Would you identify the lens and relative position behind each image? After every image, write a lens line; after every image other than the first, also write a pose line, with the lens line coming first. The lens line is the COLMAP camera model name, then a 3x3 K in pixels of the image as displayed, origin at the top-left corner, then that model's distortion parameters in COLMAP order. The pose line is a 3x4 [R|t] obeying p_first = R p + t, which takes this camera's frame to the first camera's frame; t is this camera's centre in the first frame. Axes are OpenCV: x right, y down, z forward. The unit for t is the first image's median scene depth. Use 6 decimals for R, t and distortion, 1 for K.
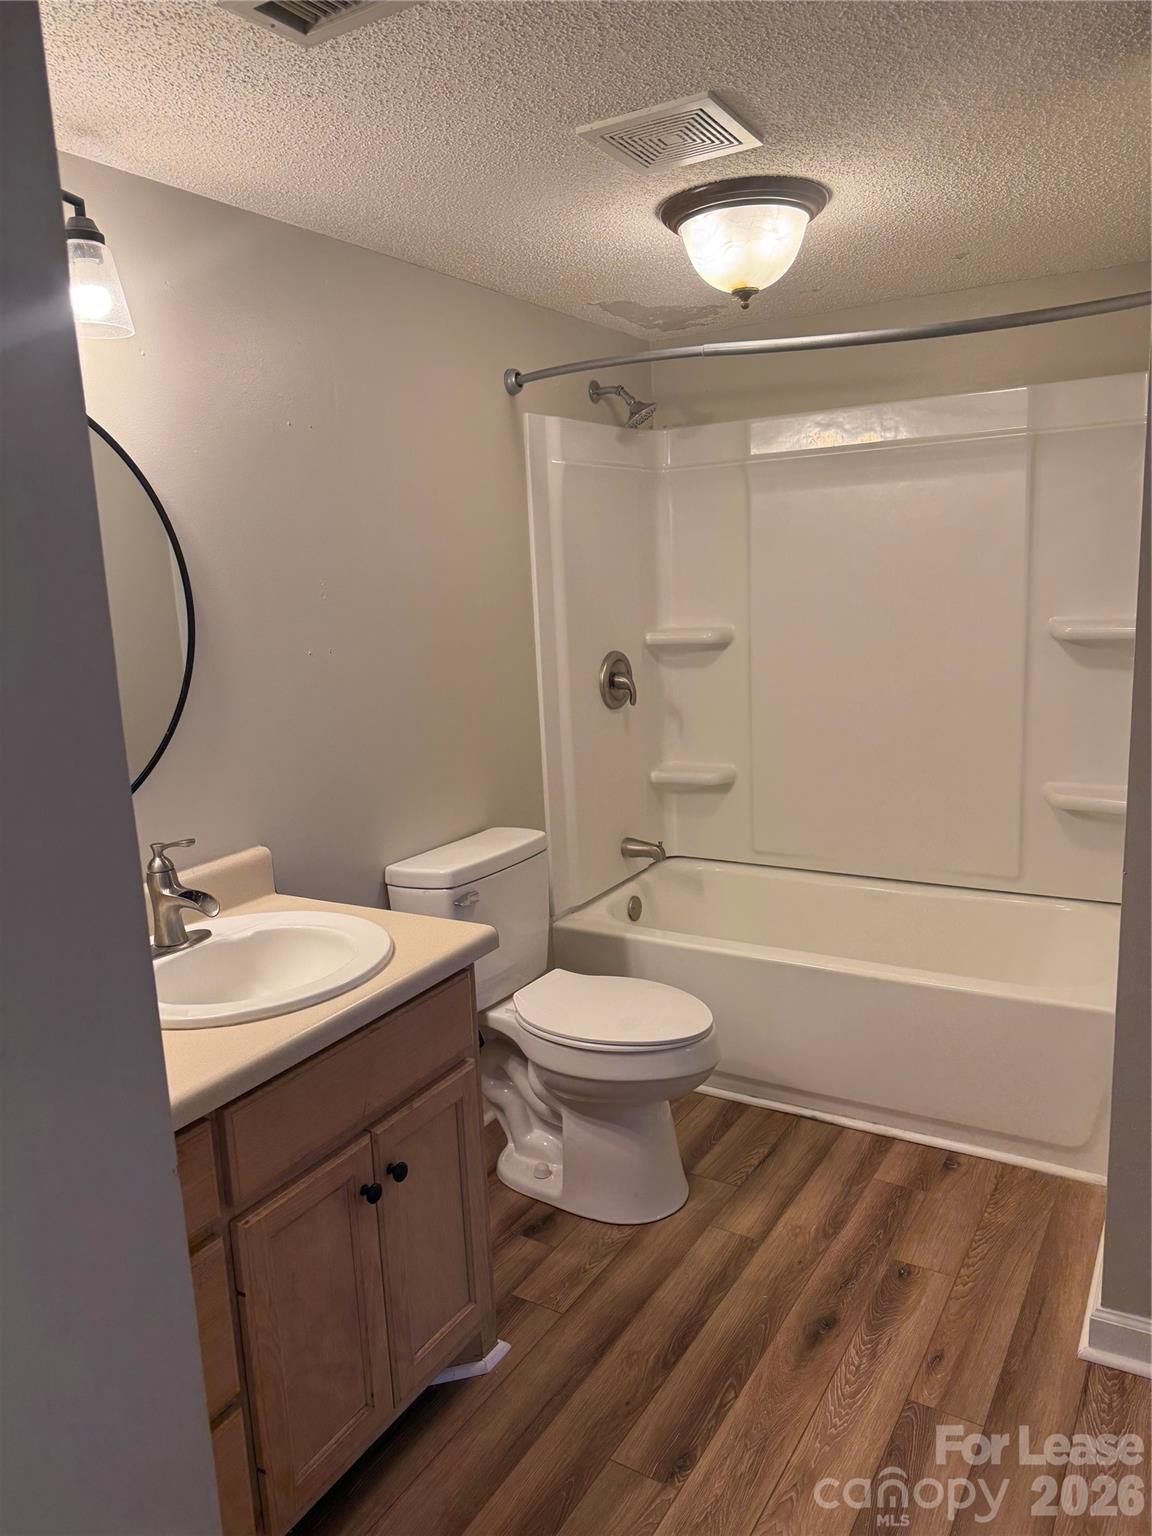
lens RADIAL K [[1077.8, 0, 576.0], [0, 1077.8, 768.0], [0, 0, 1]] dist [-0.004735, -0.003361]
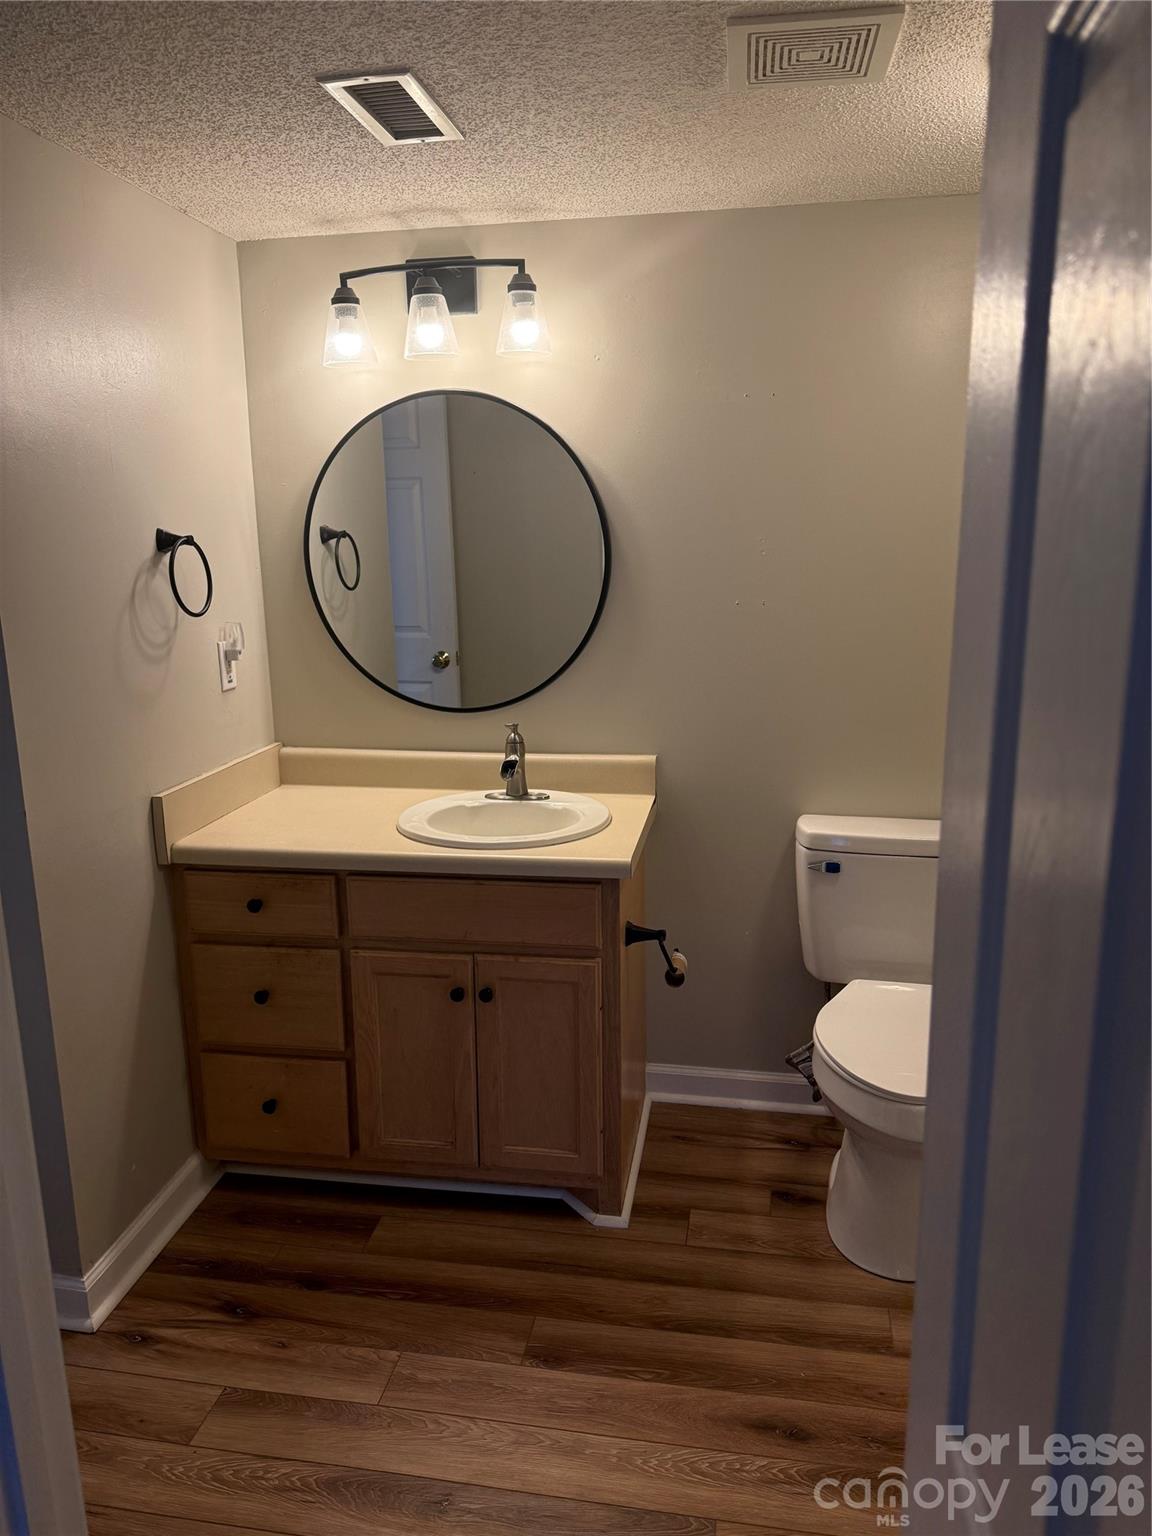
lens RADIAL K [[1080.1, 0, 571.8], [0, 1080.1, 772.4], [0, 0, 1]] dist [0.045845, -0.067377]
pose [[0.369834, 0.238364, -0.898001, 0.905776], [-0.170058, 0.967568, 0.186793, -0.141148], [0.913402, 0.083630, 0.398376, 0.490451]]
